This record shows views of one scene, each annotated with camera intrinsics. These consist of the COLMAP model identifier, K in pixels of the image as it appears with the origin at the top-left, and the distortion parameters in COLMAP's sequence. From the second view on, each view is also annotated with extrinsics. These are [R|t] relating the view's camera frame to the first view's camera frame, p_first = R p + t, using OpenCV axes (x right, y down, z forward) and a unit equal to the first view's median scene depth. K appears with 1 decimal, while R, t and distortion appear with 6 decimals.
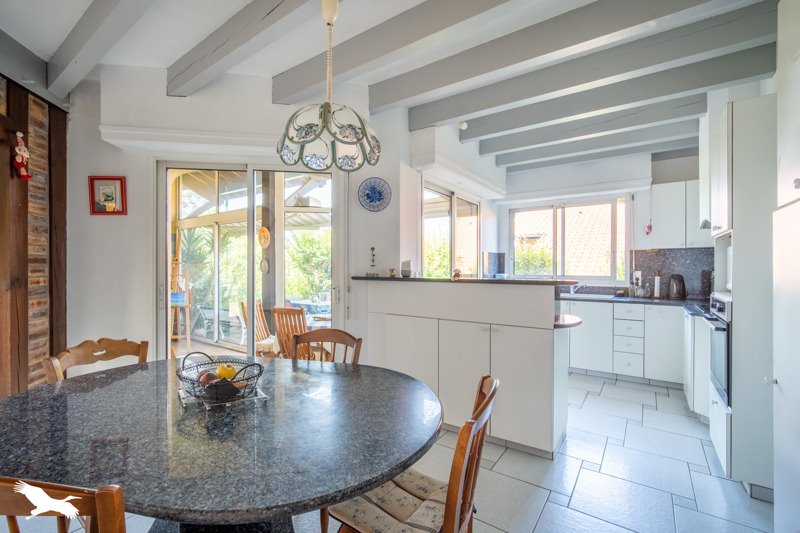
lens RADIAL K [[350.9, 0, 399.4], [0, 350.9, 270.6], [0, 0, 1]] dist [-0.006453, 0.000547]
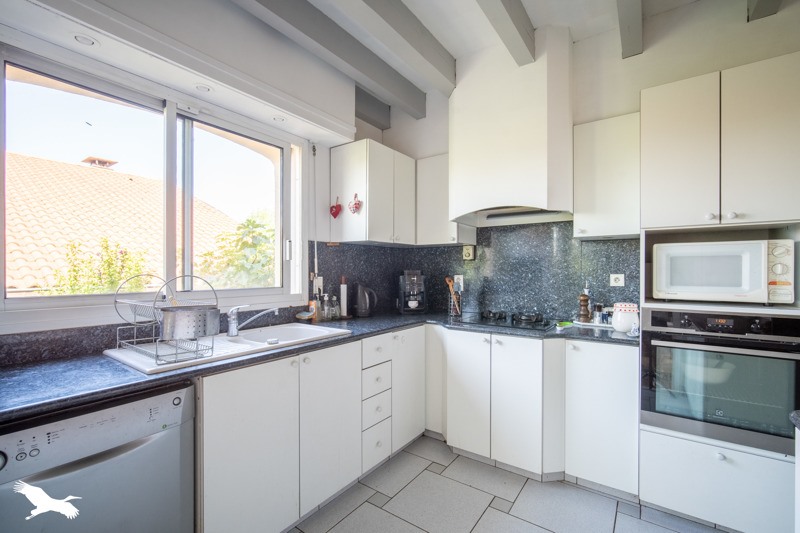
lens RADIAL K [[350.9, 0, 399.0], [0, 350.9, 269.0], [0, 0, 1]] dist [-0.006453, 0.000547]
pose [[0.012639, -0.006575, 0.999899, 0.079812], [-0.003141, 0.999973, 0.006615, -0.016632], [-0.999915, -0.003224, 0.012618, 0.855005]]
